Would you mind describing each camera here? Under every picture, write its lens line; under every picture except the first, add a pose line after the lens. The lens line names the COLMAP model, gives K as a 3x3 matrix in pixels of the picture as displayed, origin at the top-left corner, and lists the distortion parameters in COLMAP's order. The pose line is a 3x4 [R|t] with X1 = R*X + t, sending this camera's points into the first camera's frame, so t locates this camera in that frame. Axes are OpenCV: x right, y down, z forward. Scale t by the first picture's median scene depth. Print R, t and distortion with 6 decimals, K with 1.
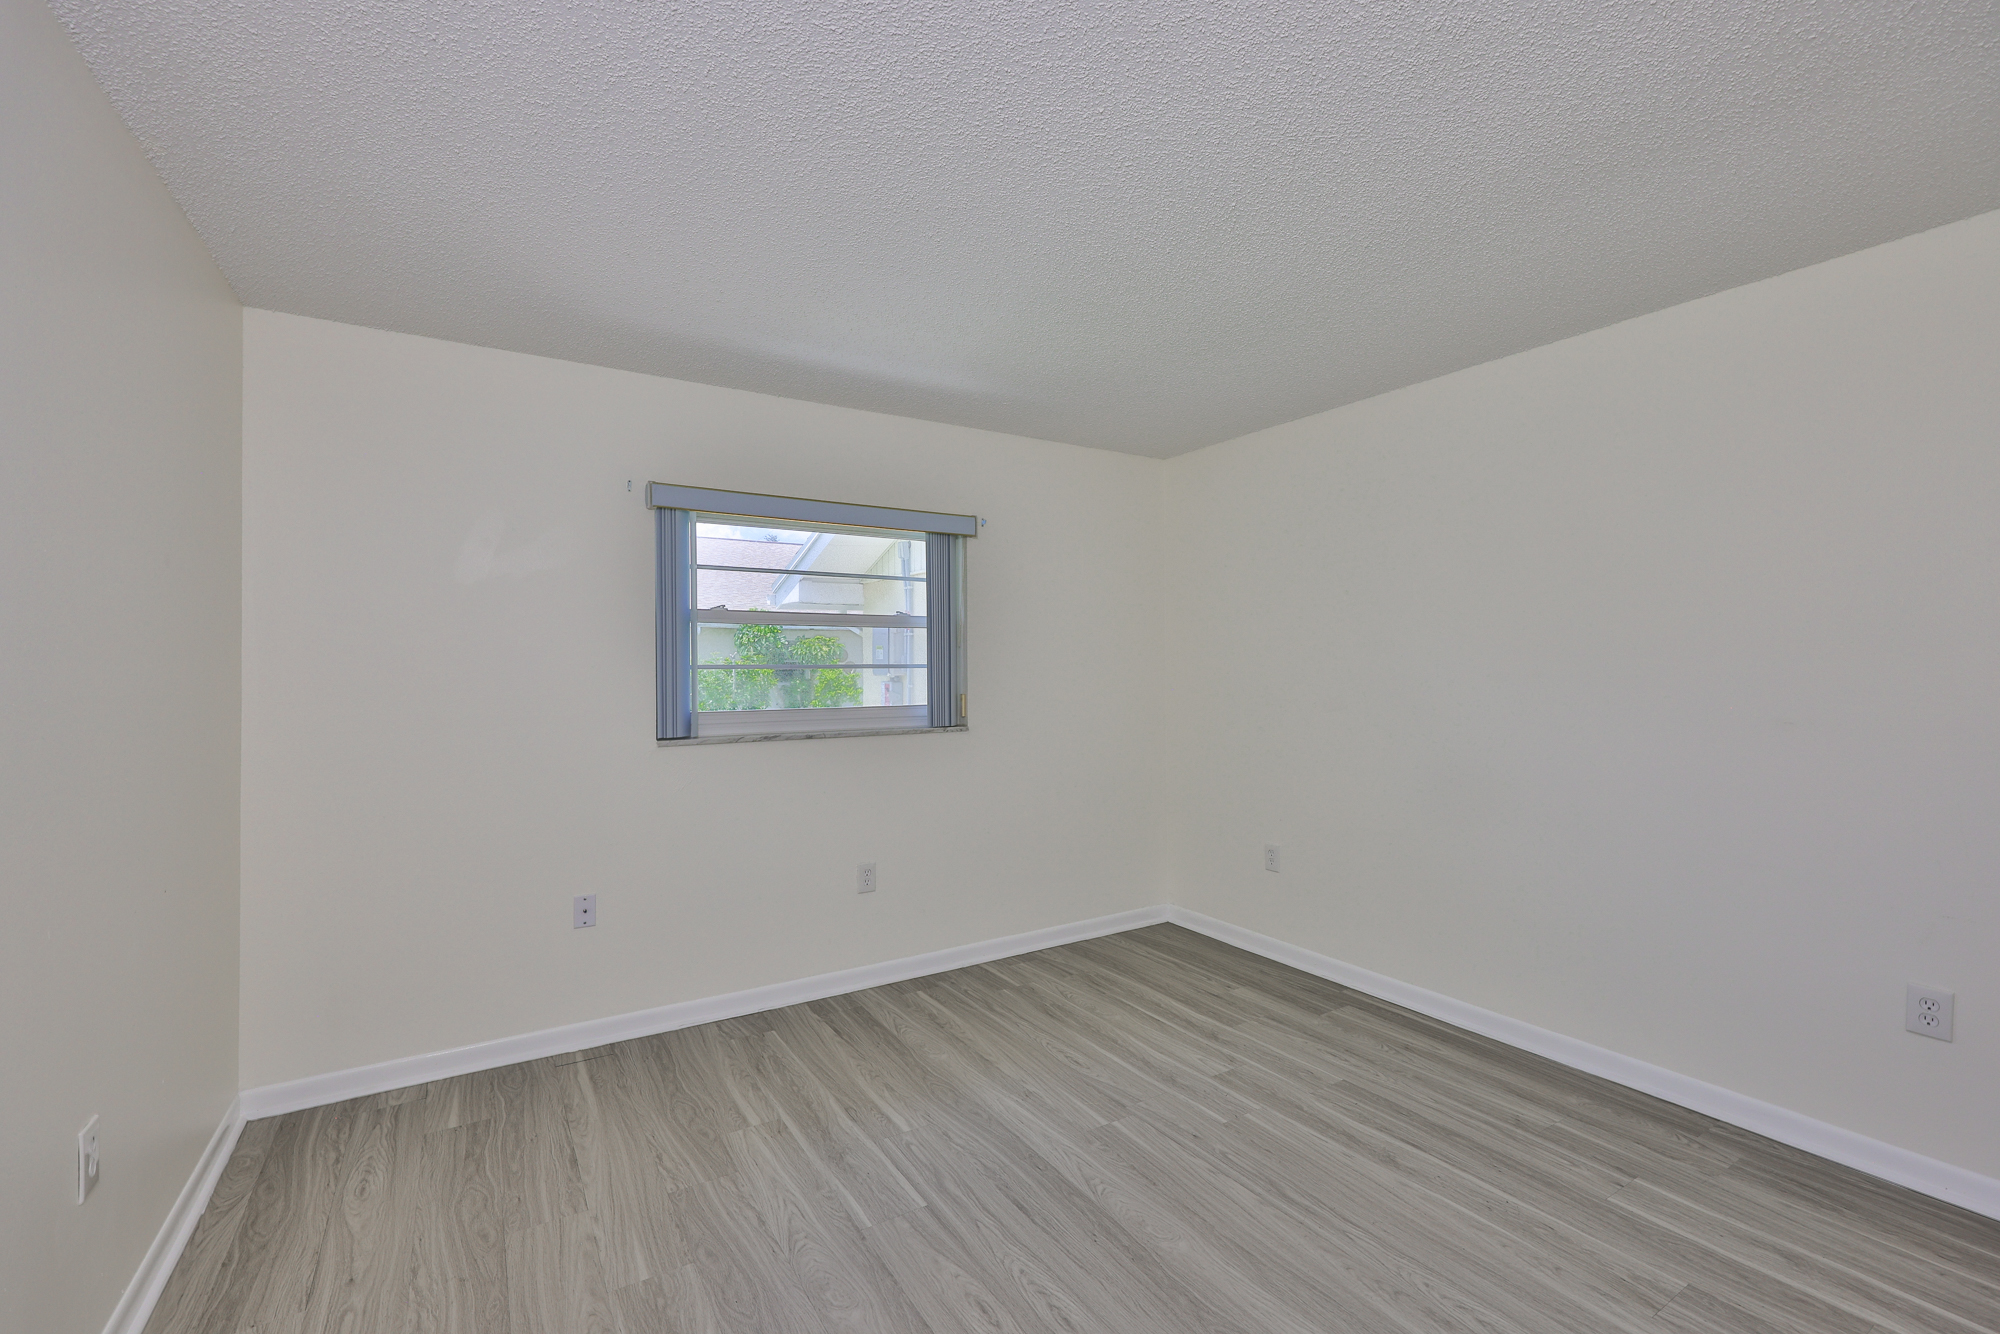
lens RADIAL K [[865.3, 0, 1014.2], [0, 865.3, 664.2], [0, 0, 1]] dist [-0.003683, -0.000371]
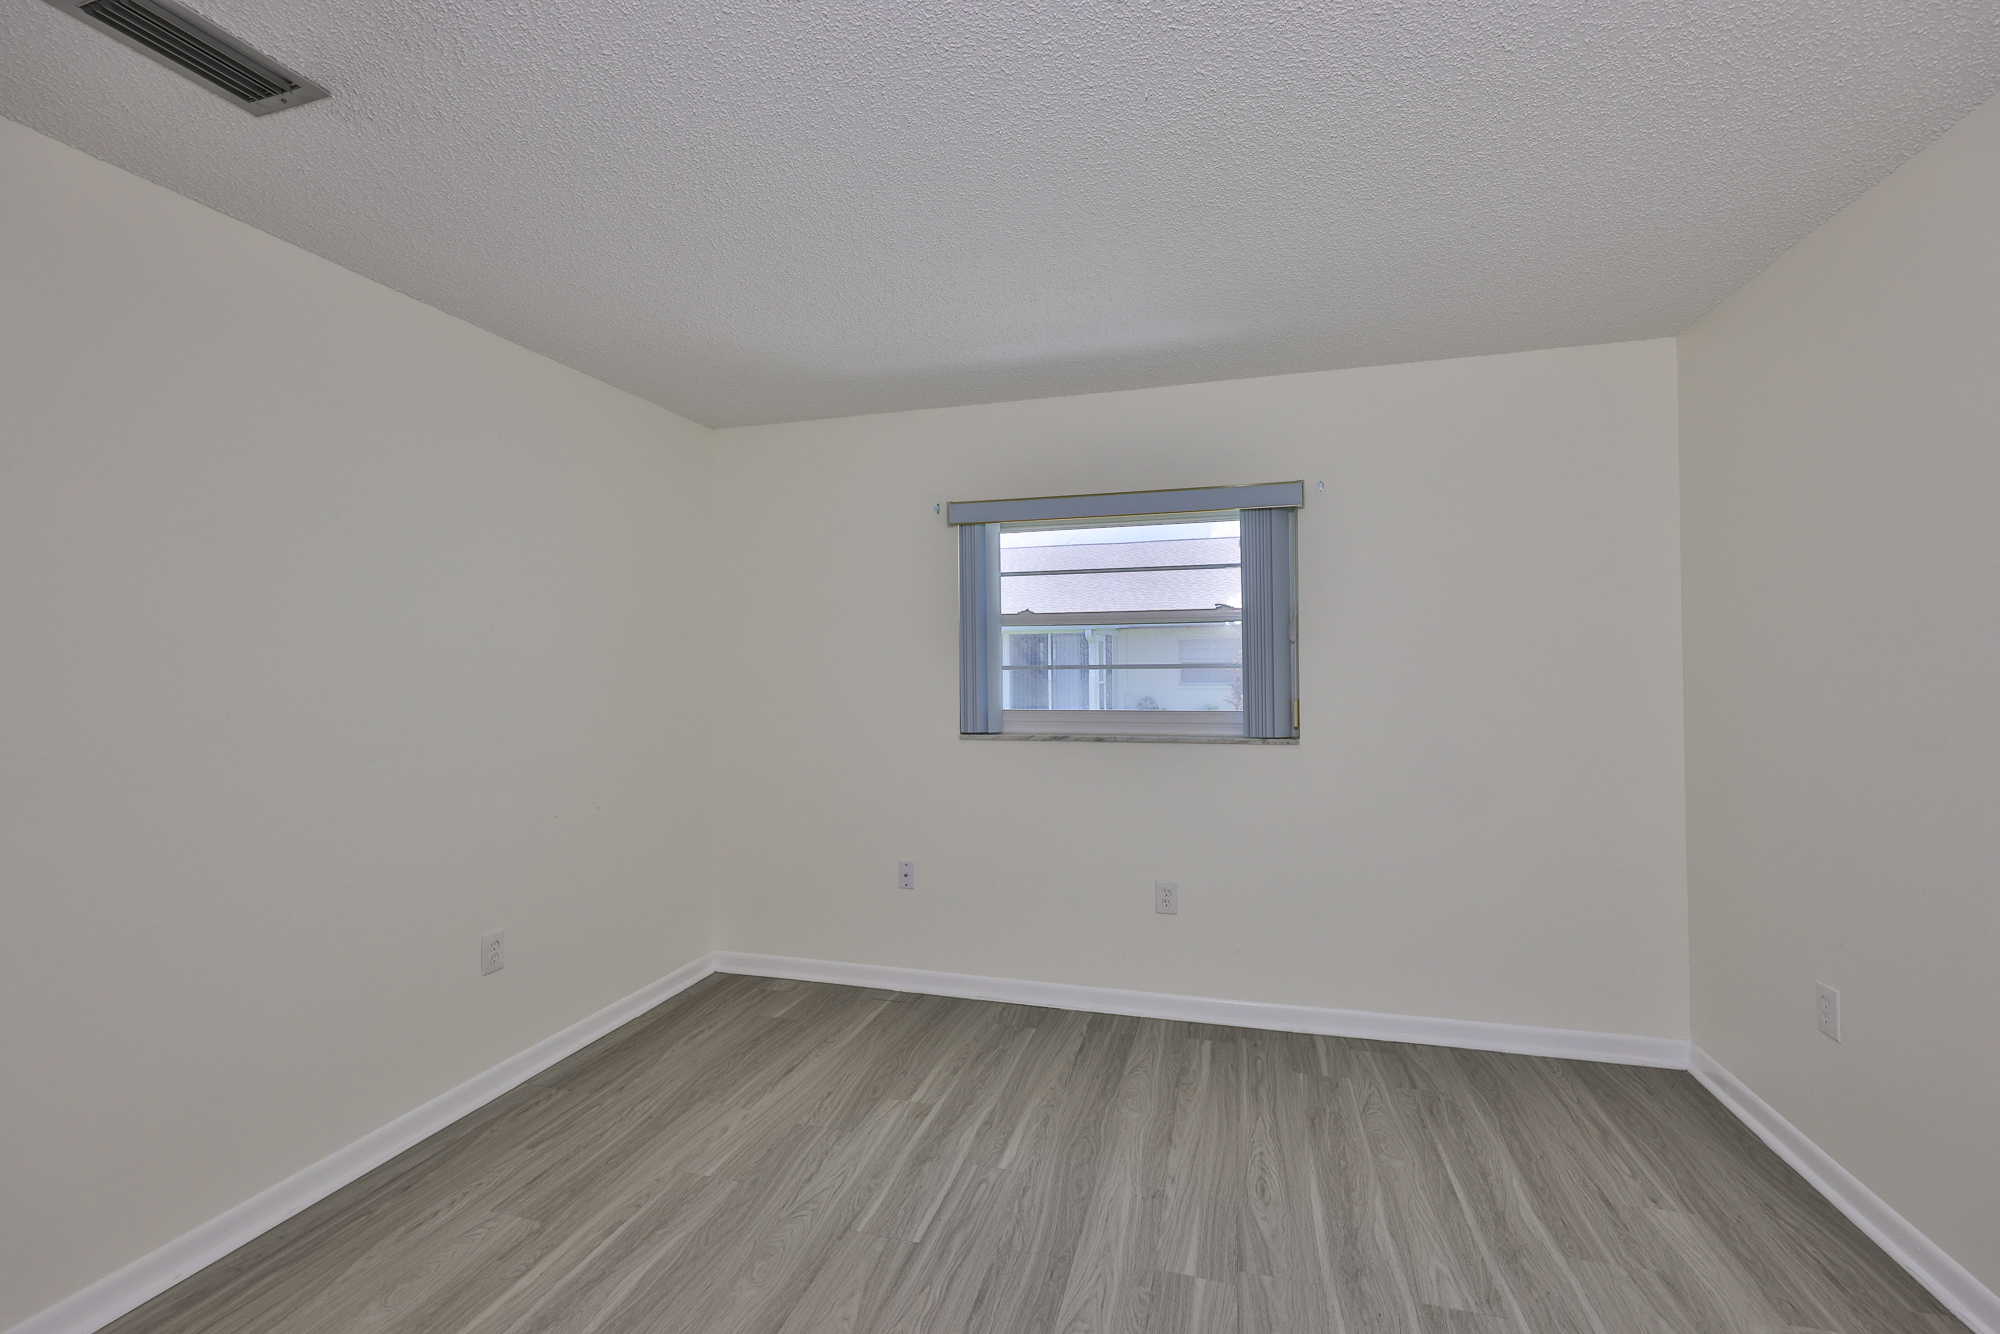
lens RADIAL K [[857.2, 0, 988.3], [0, 857.2, 650.2], [0, 0, 1]] dist [-0.003034, 0.000345]
pose [[0.660828, -0.018141, -0.750318, 0.423920], [0.007149, 0.999815, -0.017877, 0.000437], [0.750503, 0.006450, 0.660835, 0.283209]]
